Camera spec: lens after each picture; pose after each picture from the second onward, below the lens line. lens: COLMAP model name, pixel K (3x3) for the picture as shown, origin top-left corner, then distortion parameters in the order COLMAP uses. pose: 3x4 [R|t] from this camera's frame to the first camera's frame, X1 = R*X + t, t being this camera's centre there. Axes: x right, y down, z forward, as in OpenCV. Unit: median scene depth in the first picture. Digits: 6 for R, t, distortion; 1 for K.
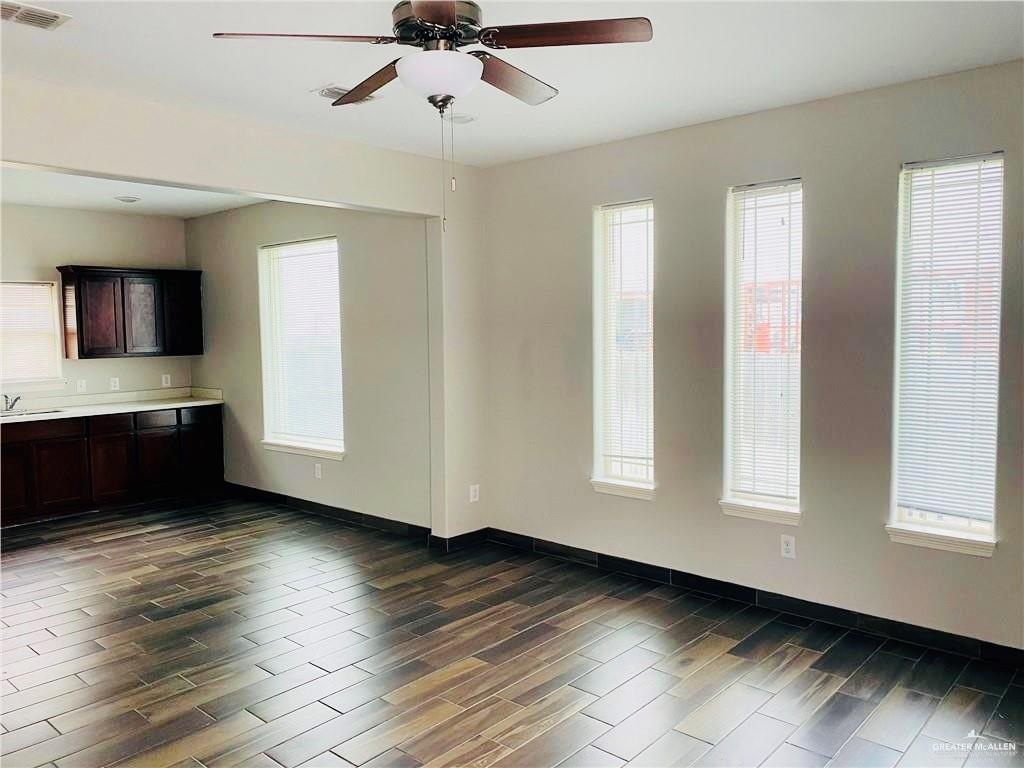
lens RADIAL K [[761.8, 0, 510.3], [0, 761.8, 379.7], [0, 0, 1]] dist [-0.001984, -0.008538]
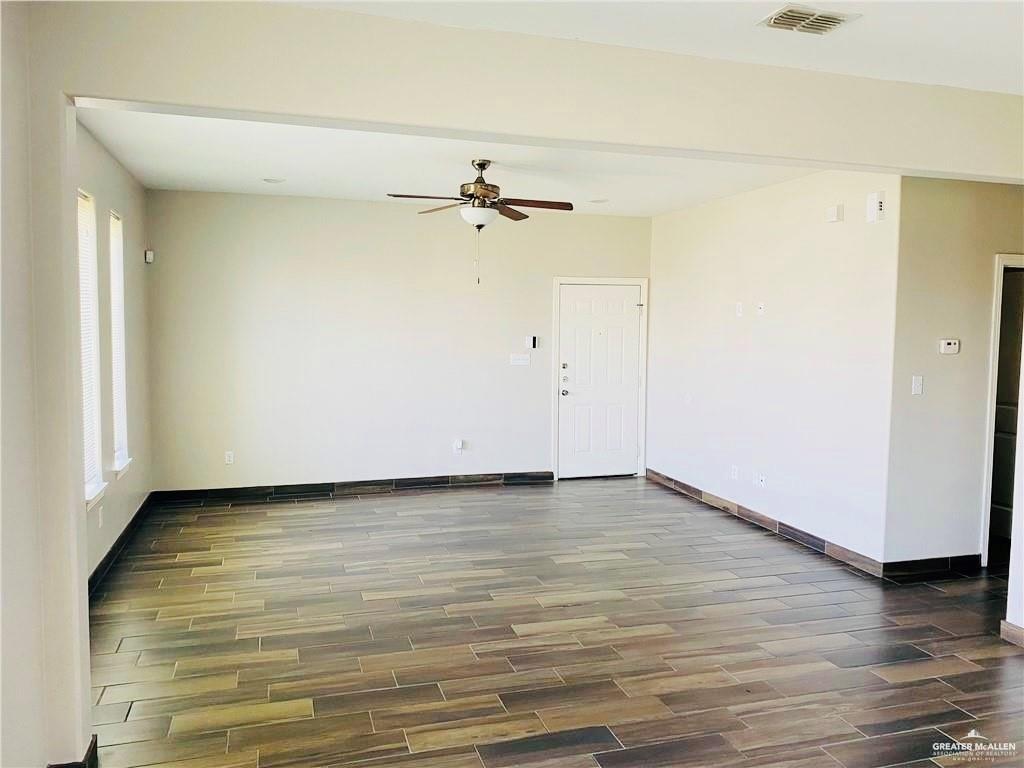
lens RADIAL K [[761.8, 0, 510.3], [0, 761.8, 379.7], [0, 0, 1]] dist [-0.001984, -0.008538]
pose [[-0.862930, -0.028855, 0.504499, -0.697096], [0.041638, 0.990913, 0.127895, -0.107481], [-0.503605, 0.131371, -0.853887, 1.511462]]
